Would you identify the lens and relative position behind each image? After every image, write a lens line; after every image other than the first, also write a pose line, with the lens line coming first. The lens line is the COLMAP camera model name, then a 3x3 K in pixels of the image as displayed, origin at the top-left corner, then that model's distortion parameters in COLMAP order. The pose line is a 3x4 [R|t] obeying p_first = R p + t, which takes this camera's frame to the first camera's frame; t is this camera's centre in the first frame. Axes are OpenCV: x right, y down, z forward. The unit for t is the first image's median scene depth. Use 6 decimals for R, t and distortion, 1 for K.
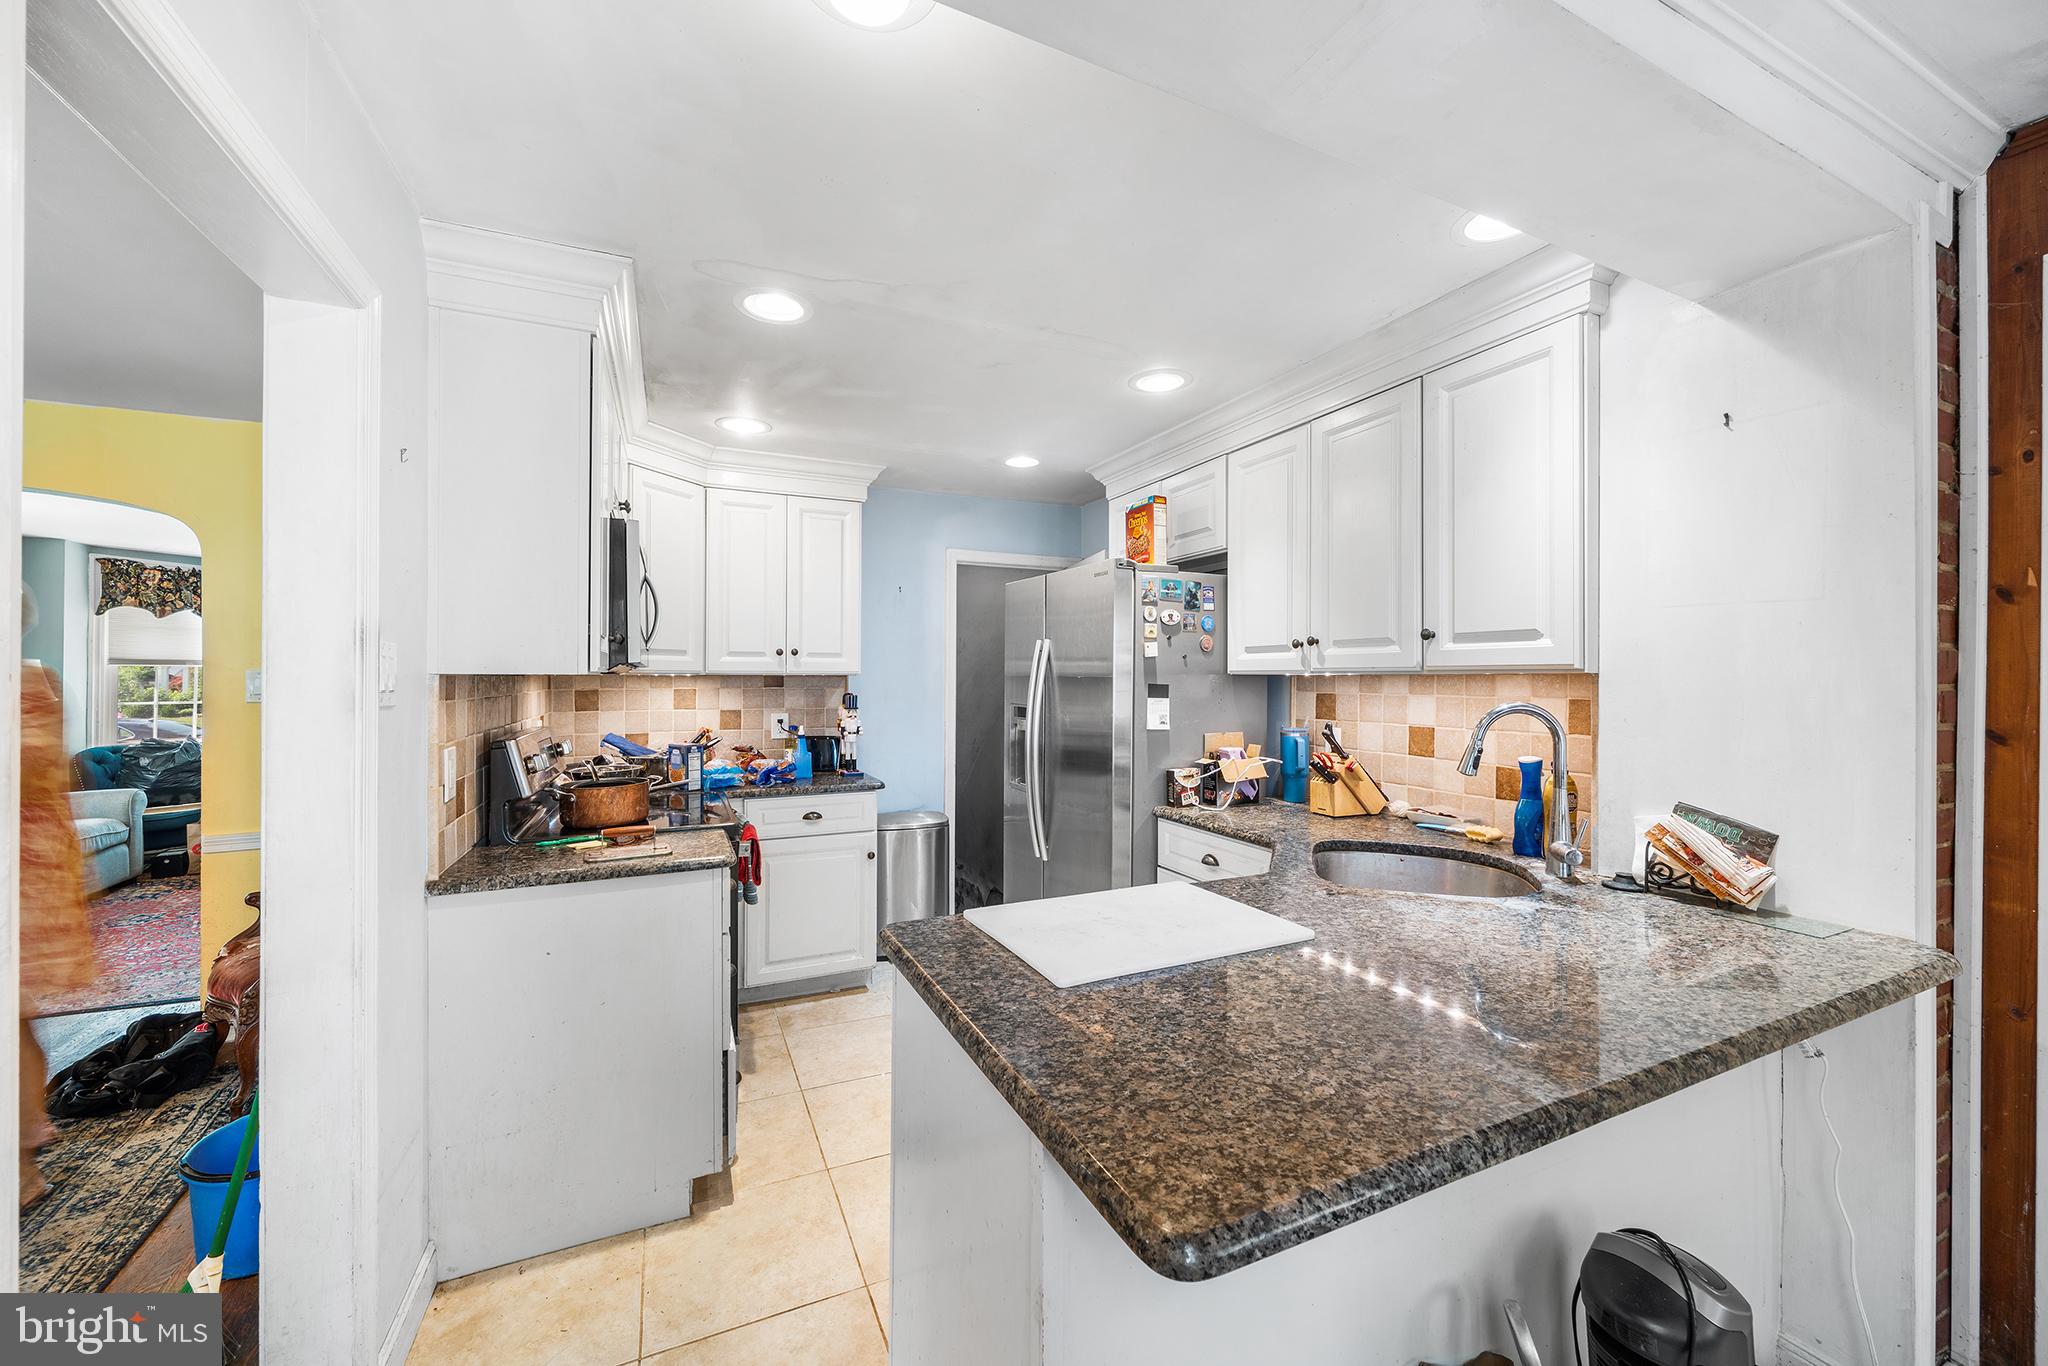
lens RADIAL K [[734.4, 0, 980.3], [0, 734.4, 671.9], [0, 0, 1]] dist [-0.002357, -0.000564]
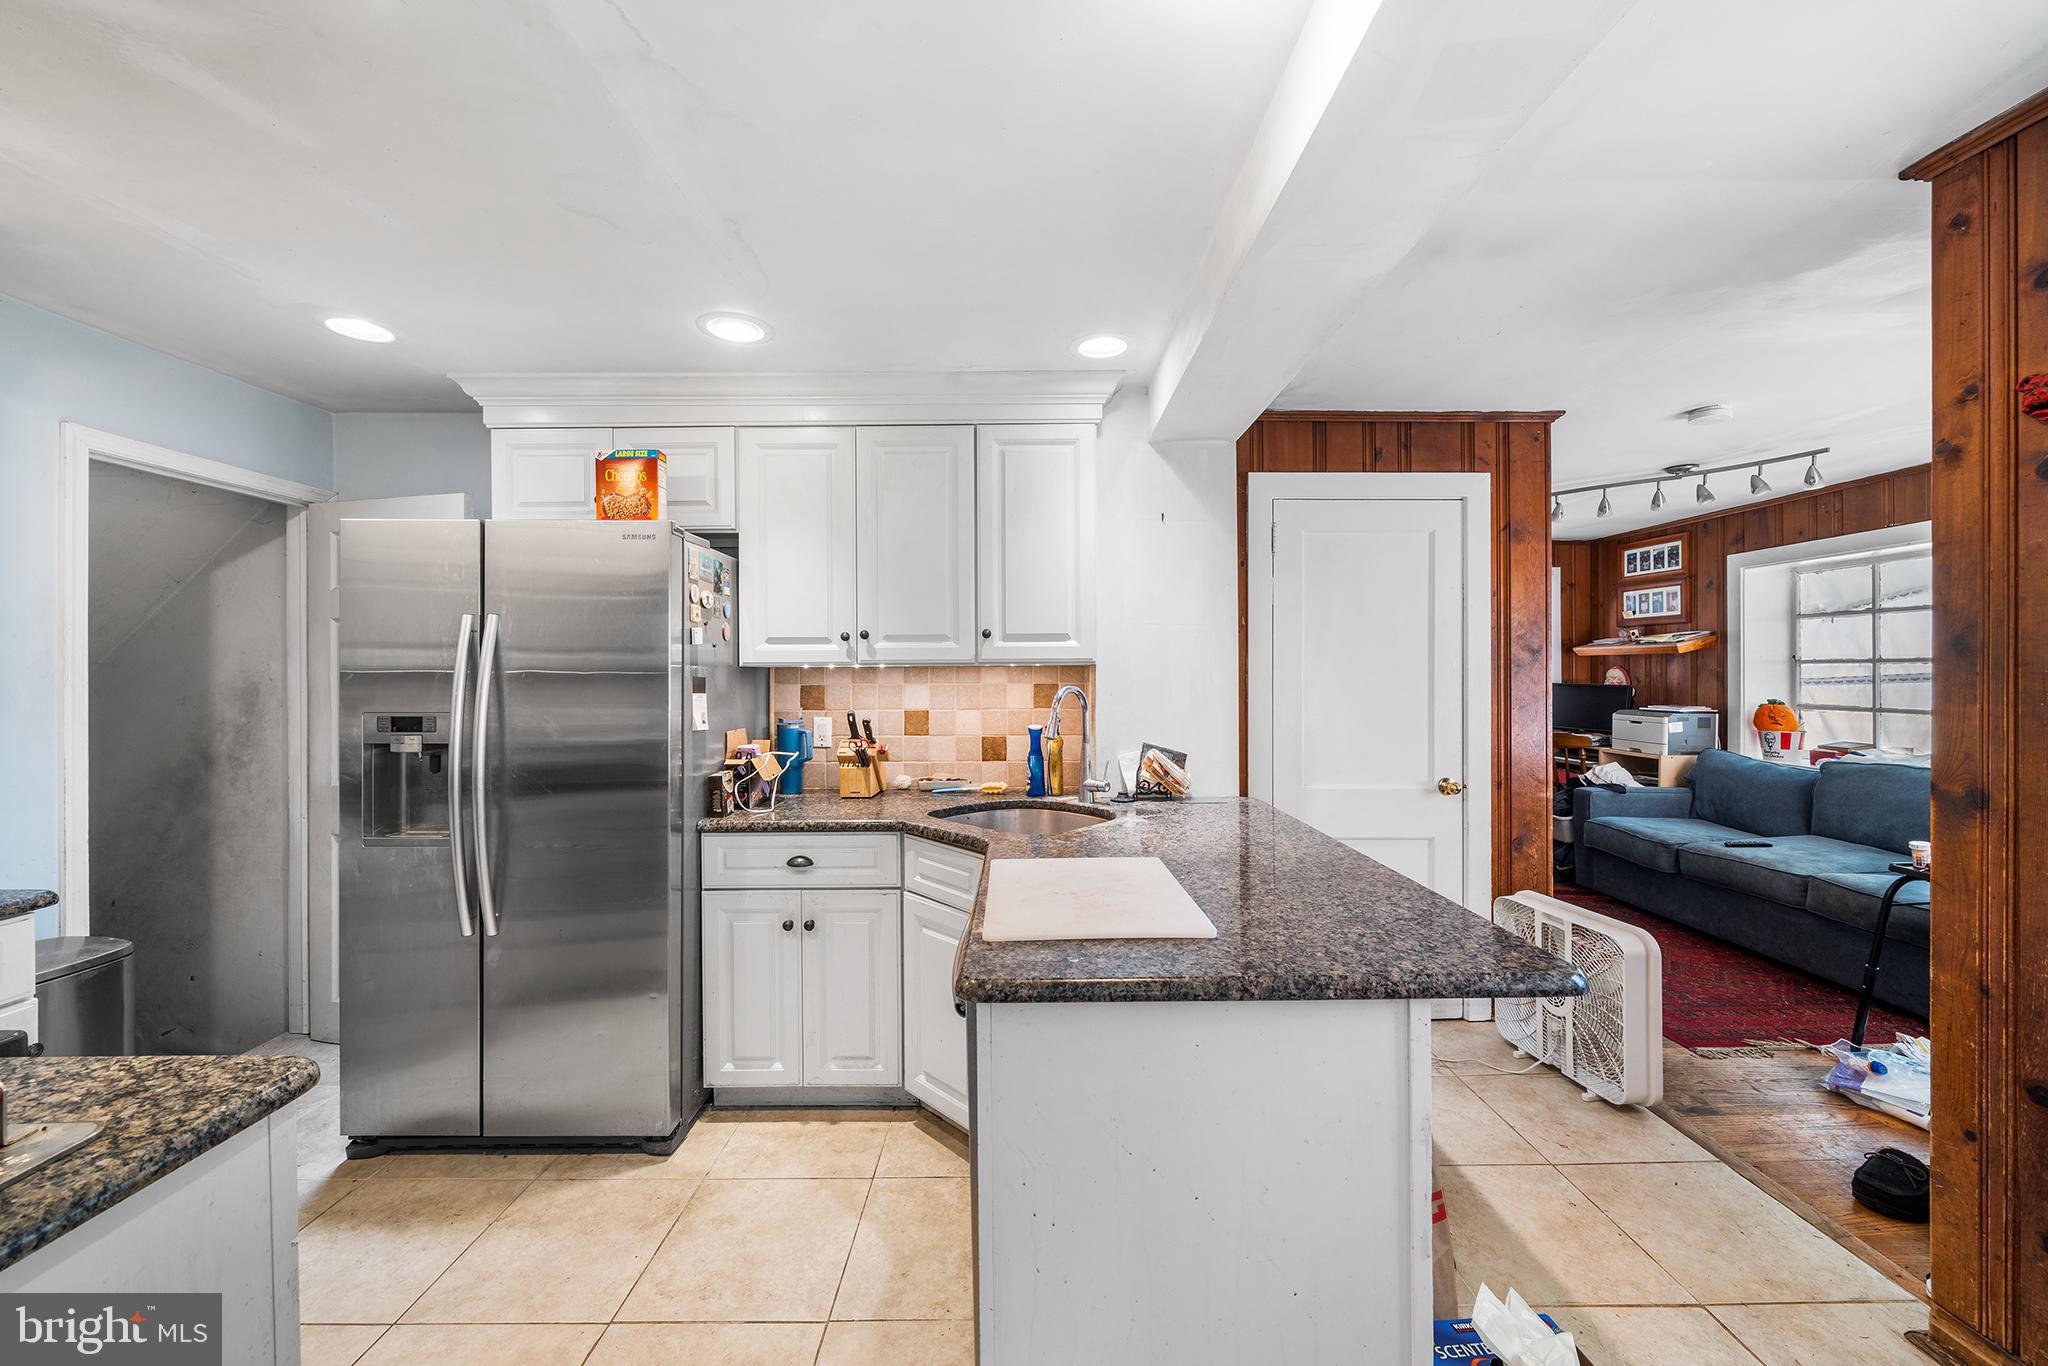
lens RADIAL K [[734.4, 0, 1060.6], [0, 734.4, 676.4], [0, 0, 1]] dist [-0.002357, -0.000564]
pose [[0.434918, -0.006844, 0.900444, -0.376873], [-0.001360, 0.999965, 0.008257, 0.009464], [-0.900469, -0.004815, 0.434893, 0.276058]]
